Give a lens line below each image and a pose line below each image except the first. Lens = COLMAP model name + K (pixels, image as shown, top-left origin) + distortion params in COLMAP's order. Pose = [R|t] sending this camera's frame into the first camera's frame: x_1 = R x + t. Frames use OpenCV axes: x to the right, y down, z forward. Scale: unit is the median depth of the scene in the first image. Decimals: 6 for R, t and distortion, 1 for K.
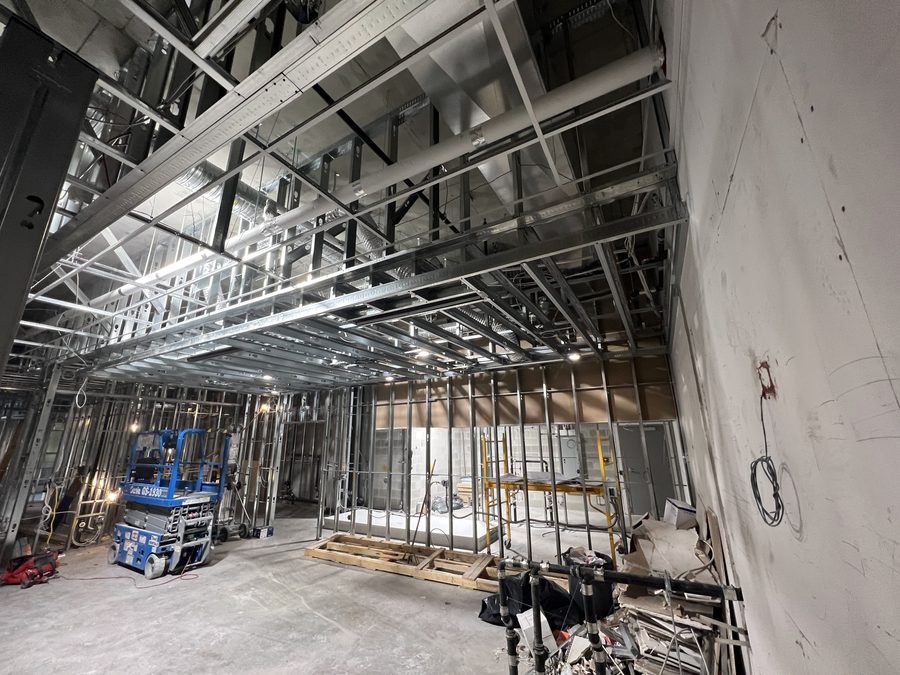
lens RADIAL K [[359.5, 0, 451.0], [0, 359.5, 340.1], [0, 0, 1]] dist [0.000576, 0.000442]
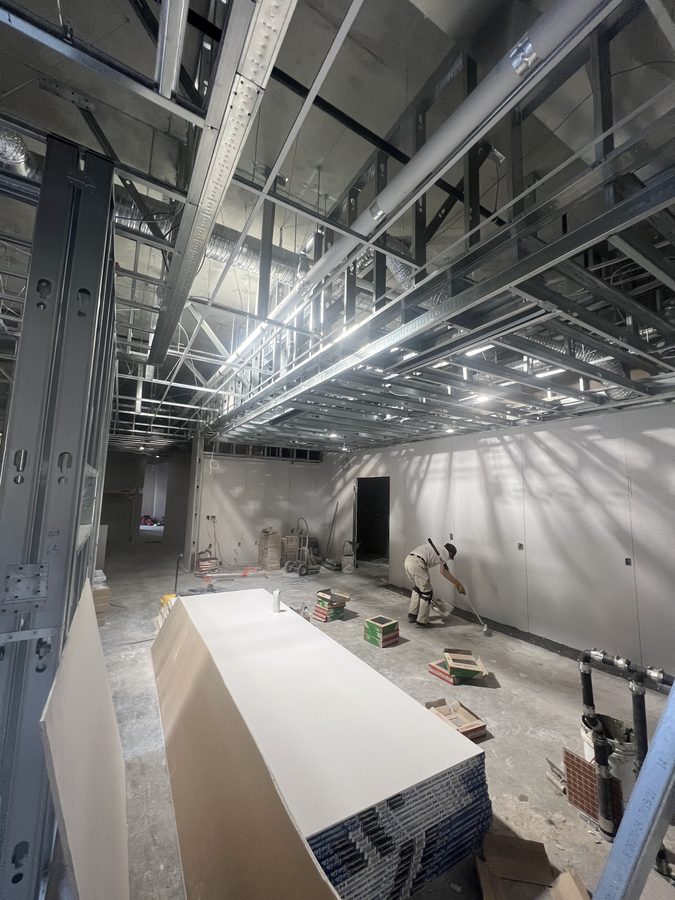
lens RADIAL K [[359.5, 0, 334.9], [0, 359.5, 448.9], [0, 0, 1]] dist [0.000576, 0.000442]
pose [[0.867166, -0.025437, -0.497370, 0.047270], [0.096636, 0.988307, 0.117941, 0.021754], [0.488554, -0.150338, 0.859484, 0.086687]]
